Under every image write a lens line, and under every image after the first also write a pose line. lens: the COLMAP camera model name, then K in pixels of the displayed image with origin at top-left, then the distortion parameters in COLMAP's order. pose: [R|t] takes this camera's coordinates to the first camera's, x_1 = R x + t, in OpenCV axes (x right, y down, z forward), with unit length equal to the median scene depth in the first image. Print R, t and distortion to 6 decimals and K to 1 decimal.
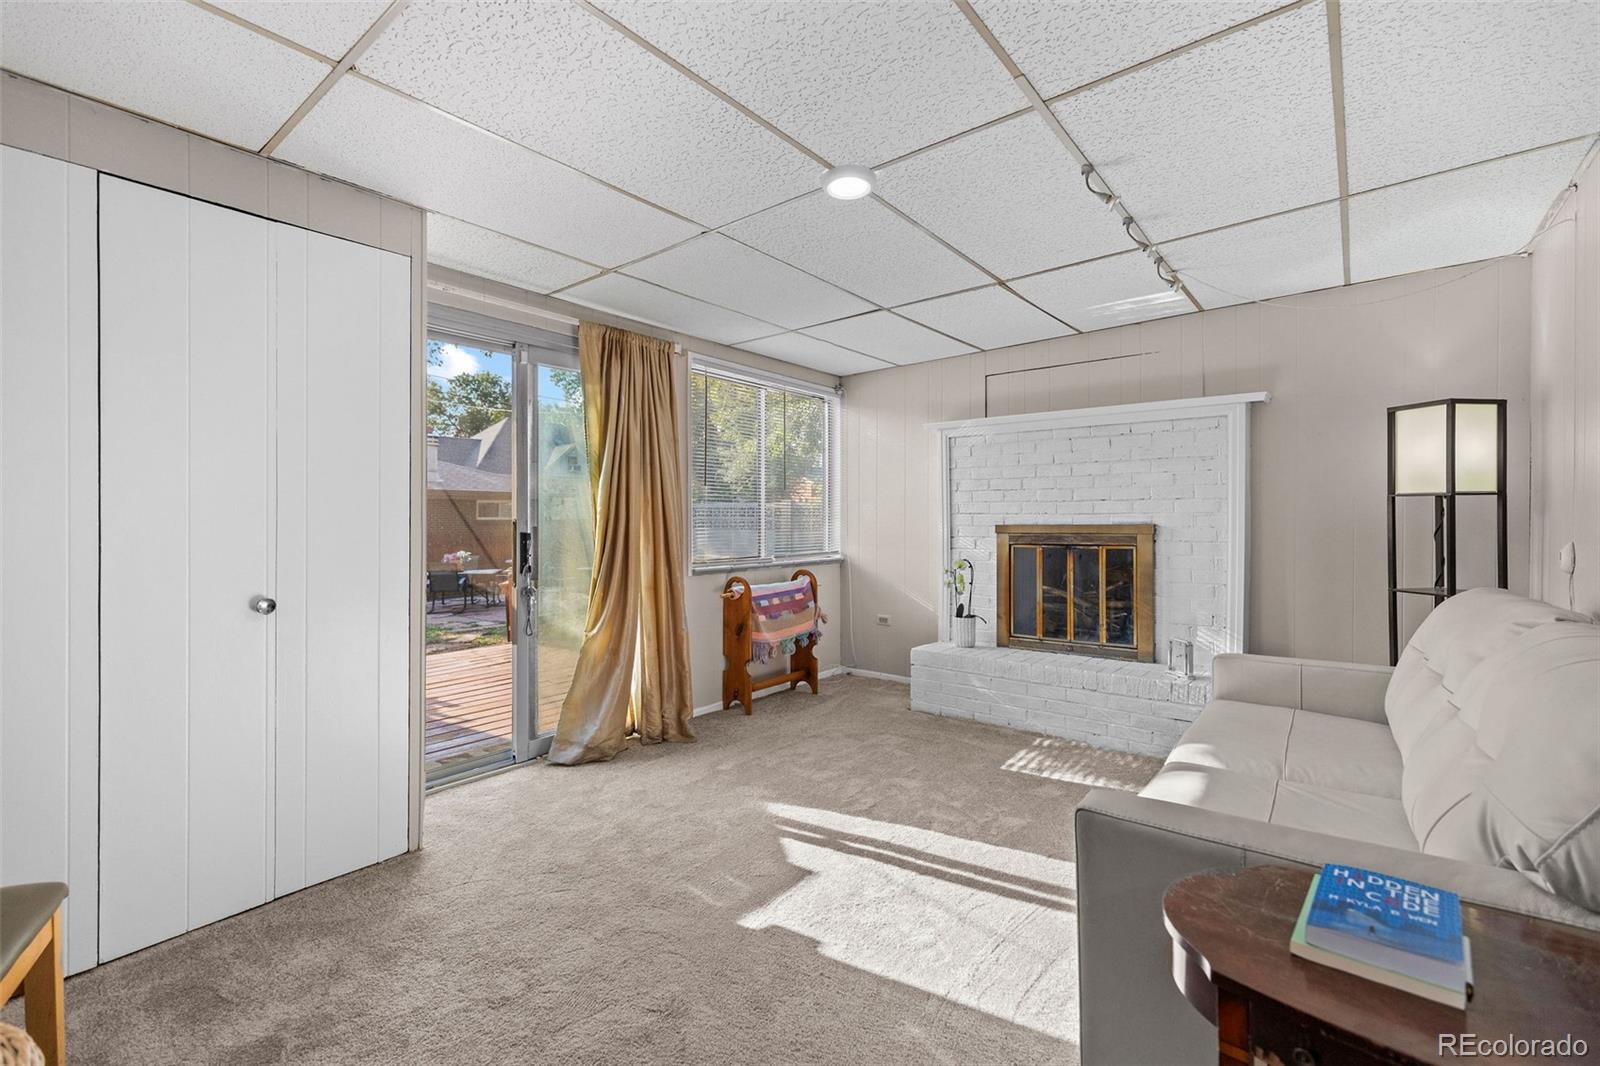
lens RADIAL K [[721.1, 0, 788.1], [0, 721.1, 523.4], [0, 0, 1]] dist [0.006078, -0.000957]
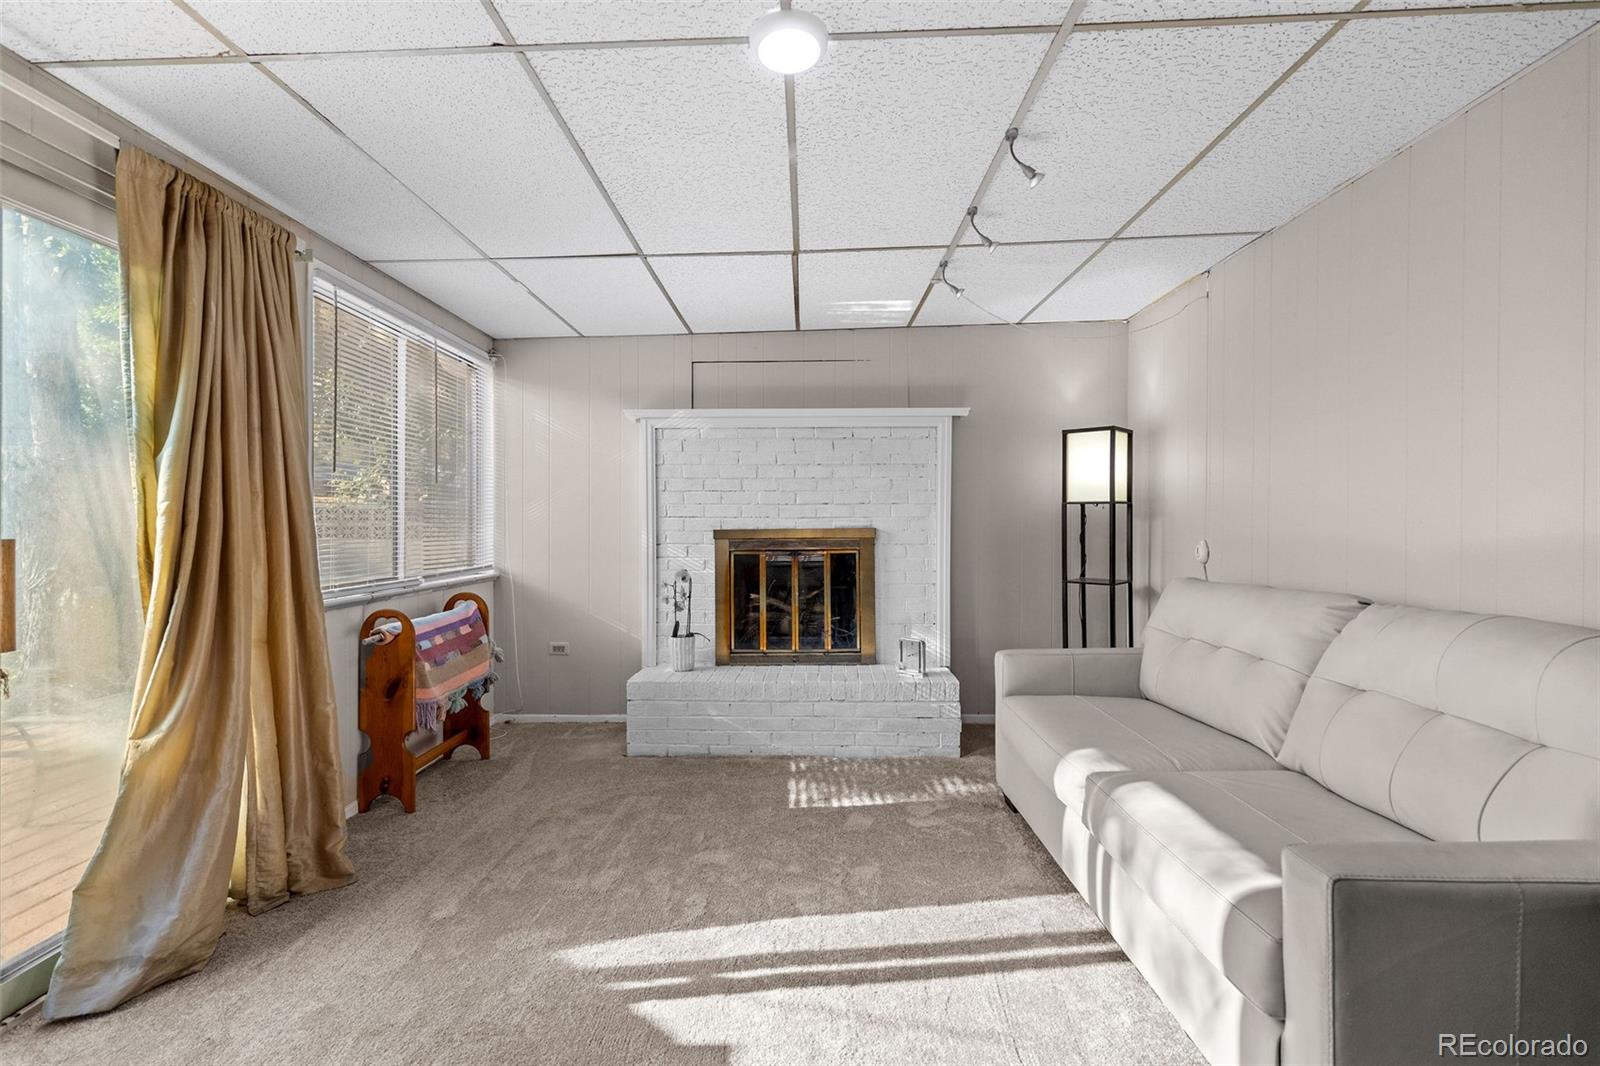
lens RADIAL K [[721.1, 0, 795.4], [0, 721.1, 527.1], [0, 0, 1]] dist [0.006078, -0.000957]
pose [[0.787689, -0.004439, 0.616057, -0.218396], [0.005191, 0.999986, 0.000569, -0.001634], [-0.616051, 0.002750, 0.787701, 0.280116]]
